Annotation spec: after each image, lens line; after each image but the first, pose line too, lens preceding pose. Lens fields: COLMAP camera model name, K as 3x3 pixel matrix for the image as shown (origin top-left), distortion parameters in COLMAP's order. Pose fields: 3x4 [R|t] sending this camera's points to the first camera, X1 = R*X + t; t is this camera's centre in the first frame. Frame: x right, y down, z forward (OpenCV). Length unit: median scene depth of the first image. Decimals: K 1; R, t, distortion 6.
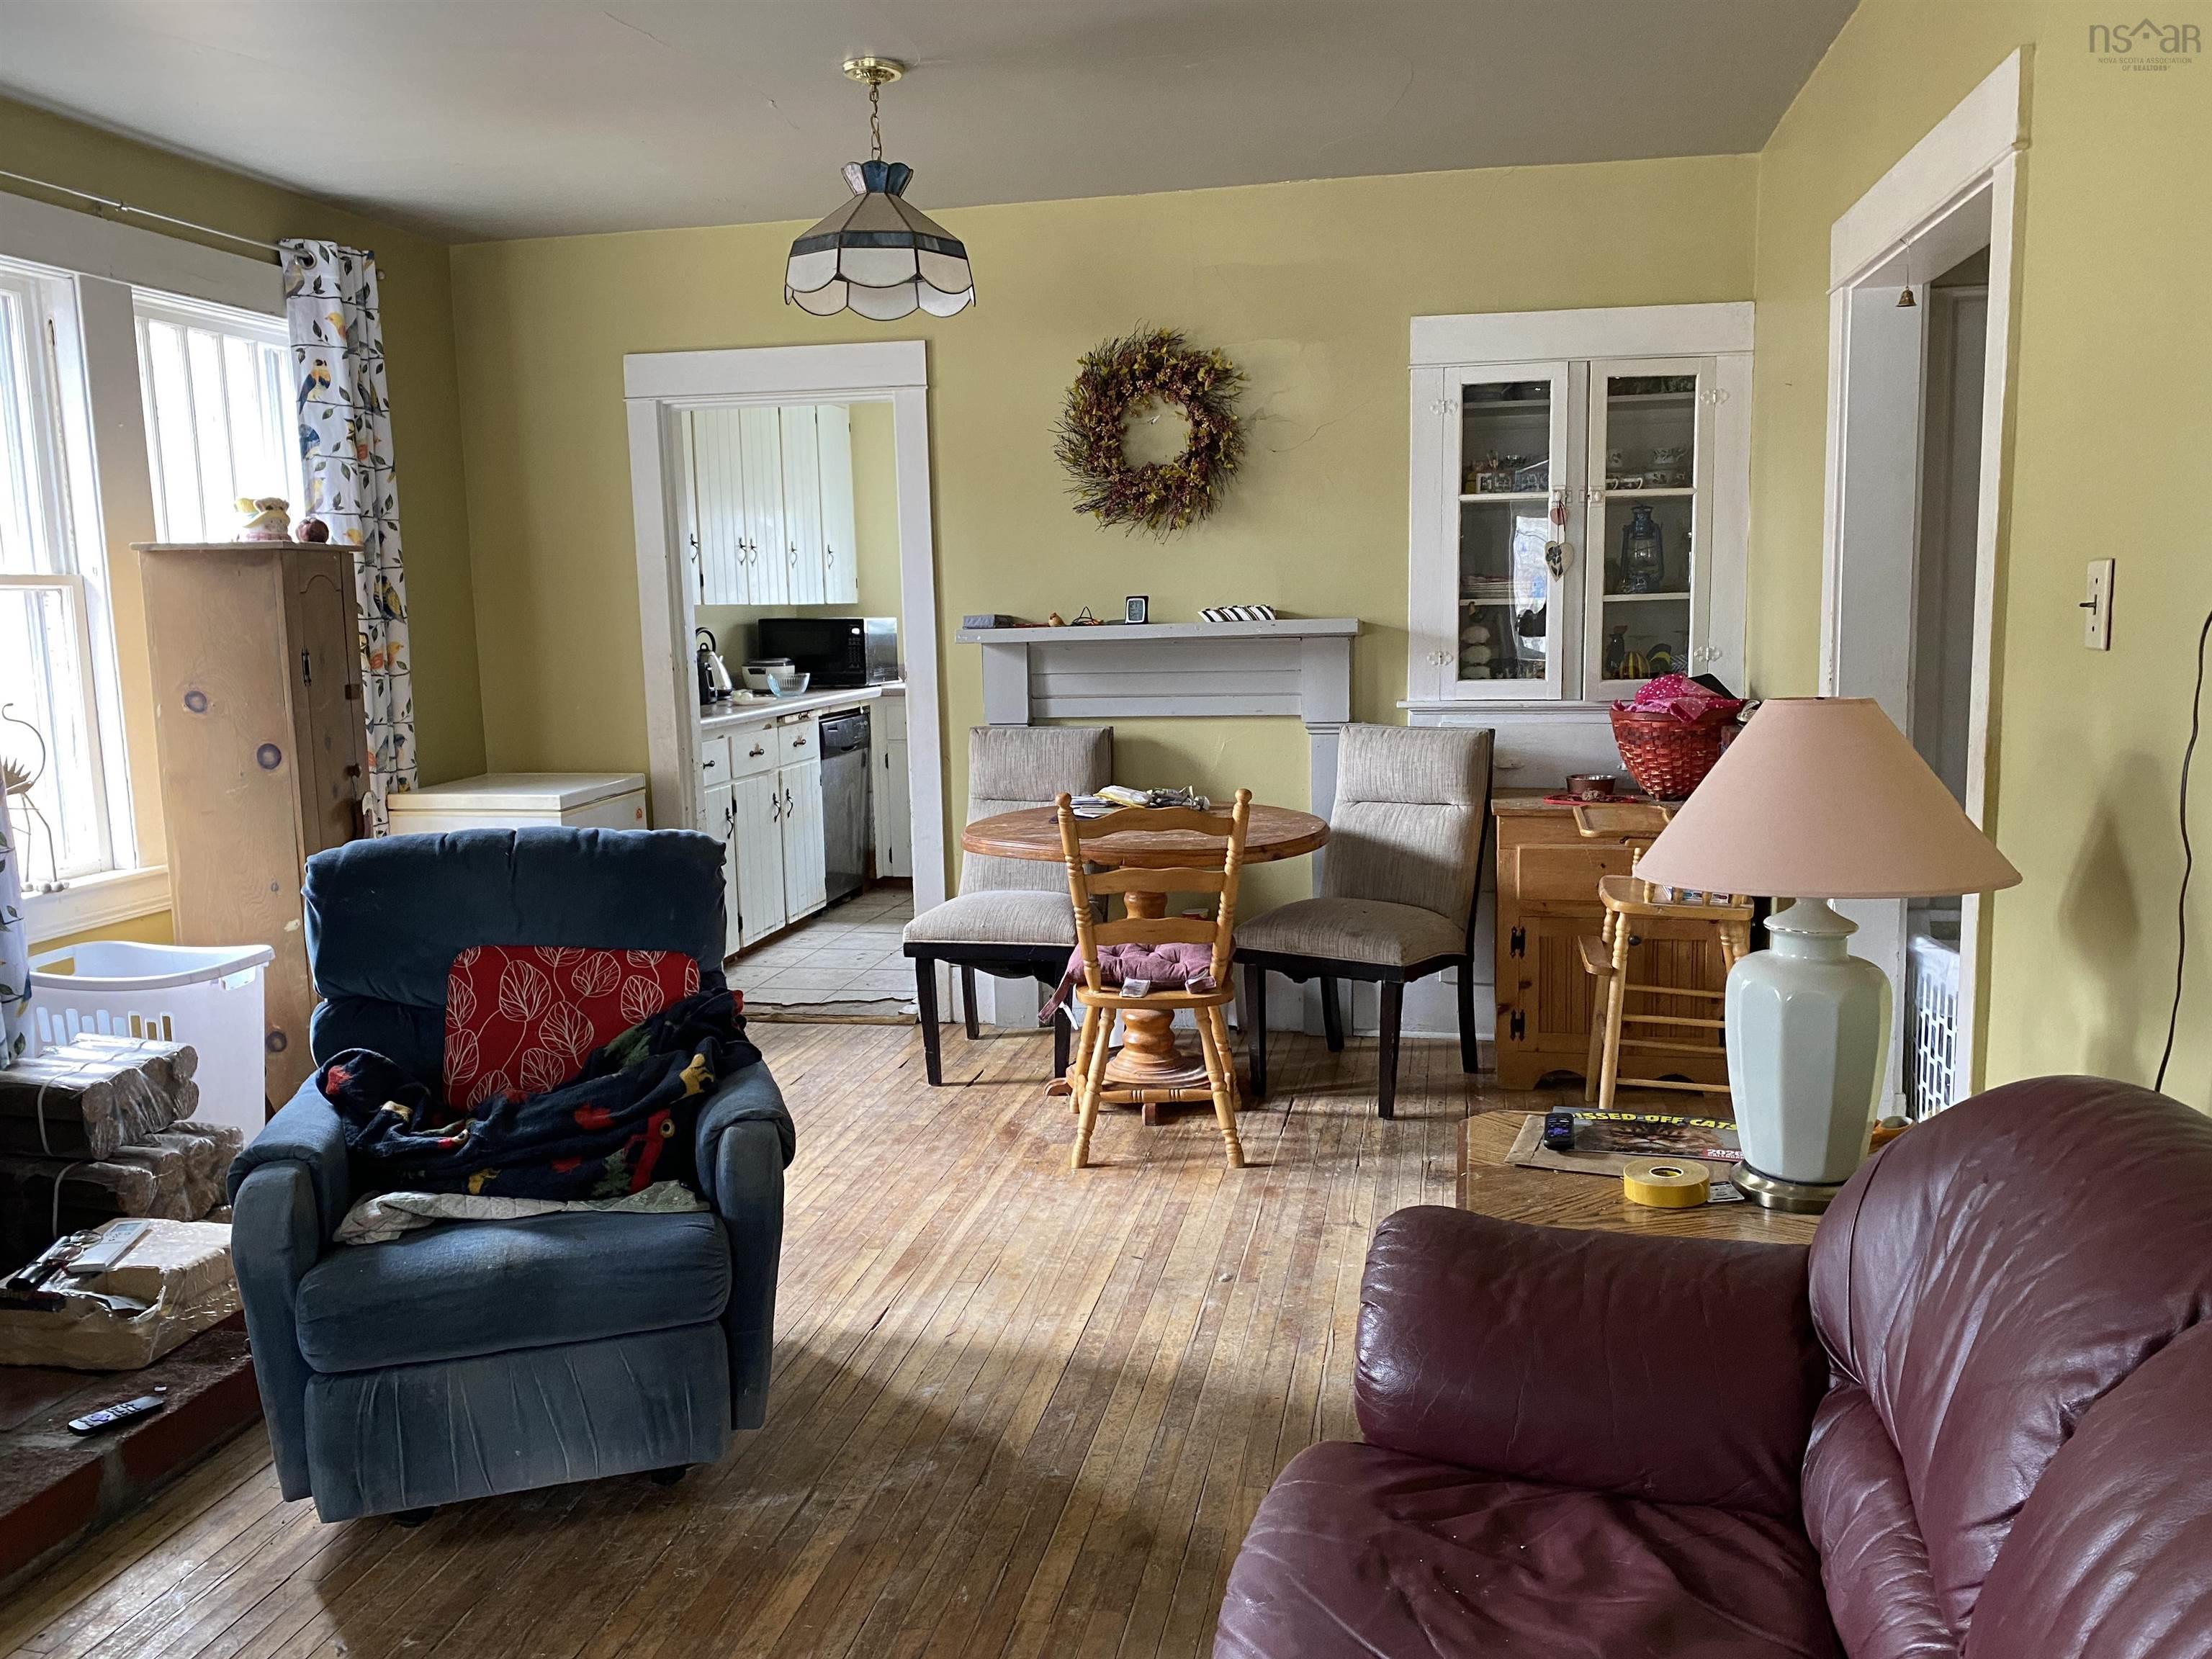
lens RADIAL K [[1686.6, 0, 1112.2], [0, 1686.6, 826.2], [0, 0, 1]] dist [0.035591, -0.047888]
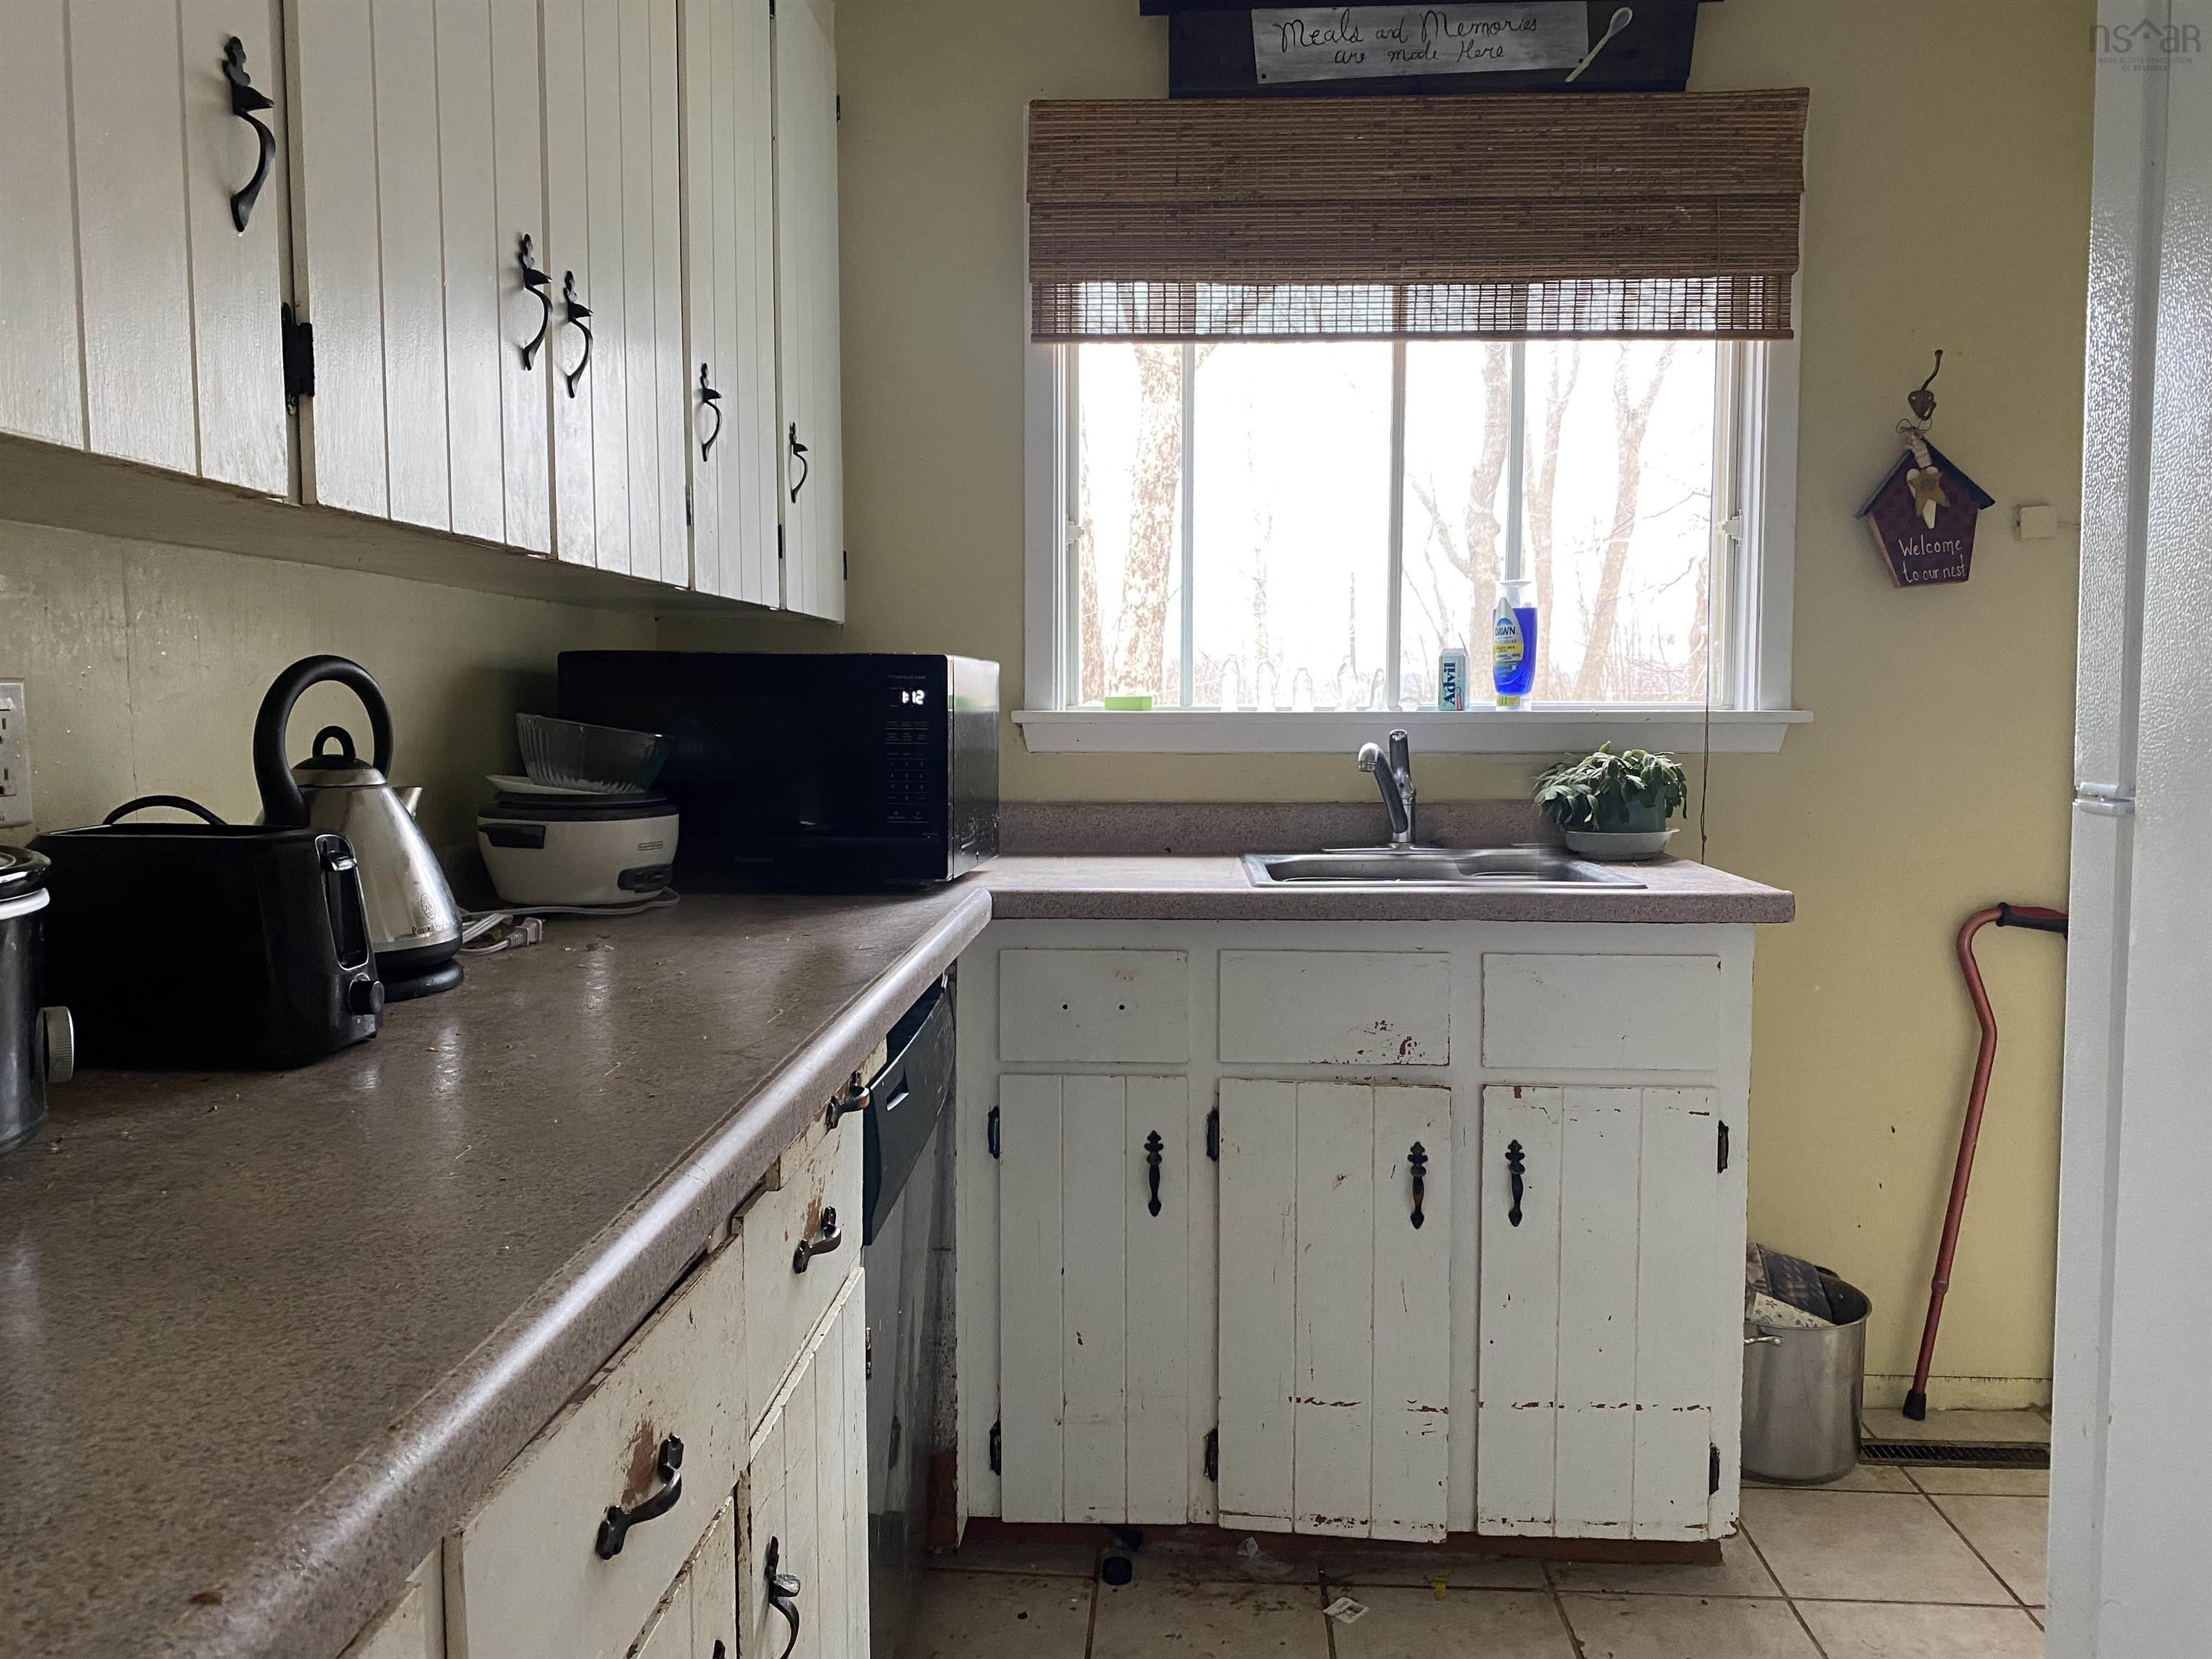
lens RADIAL K [[1686.6, 0, 1106.8], [0, 1686.6, 823.3], [0, 0, 1]] dist [0.035591, -0.047888]
pose [[0.989038, 0.010977, 0.147255, -0.161878], [-0.003515, 0.998700, -0.050844, -0.080068], [-0.147622, 0.049769, 0.987791, 0.713947]]
